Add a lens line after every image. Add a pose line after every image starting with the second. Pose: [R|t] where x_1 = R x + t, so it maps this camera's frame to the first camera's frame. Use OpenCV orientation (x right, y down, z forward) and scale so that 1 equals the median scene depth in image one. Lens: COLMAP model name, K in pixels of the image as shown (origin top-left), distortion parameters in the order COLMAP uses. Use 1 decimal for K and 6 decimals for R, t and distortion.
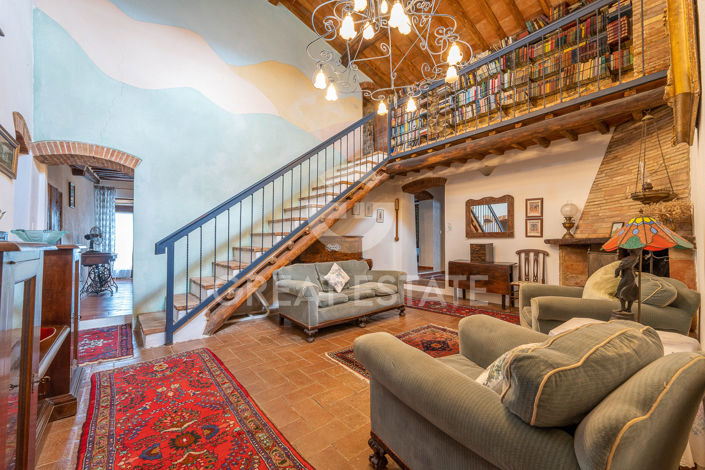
lens RADIAL K [[282.6, 0, 349.5], [0, 282.6, 237.0], [0, 0, 1]] dist [0.000027, -0.000086]
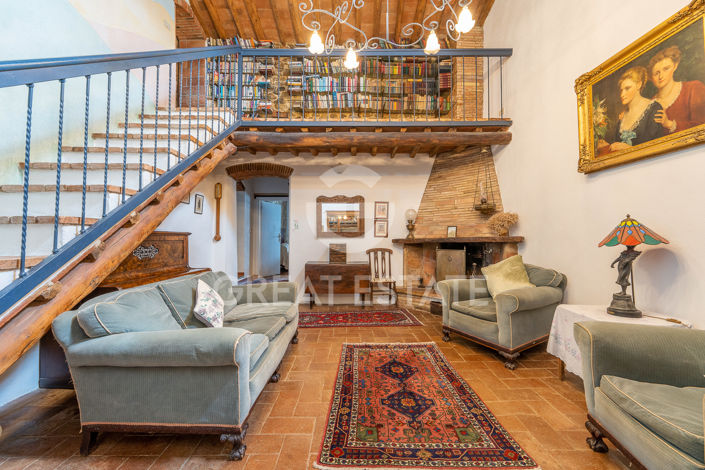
lens RADIAL K [[282.6, 0, 349.5], [0, 282.6, 237.0], [0, 0, 1]] dist [0.000027, -0.000086]
pose [[0.631813, 0.011989, 0.775028, -0.273632], [-0.009820, 0.999924, -0.007462, 0.009252], [-0.775058, -0.002896, 0.631883, 0.402280]]
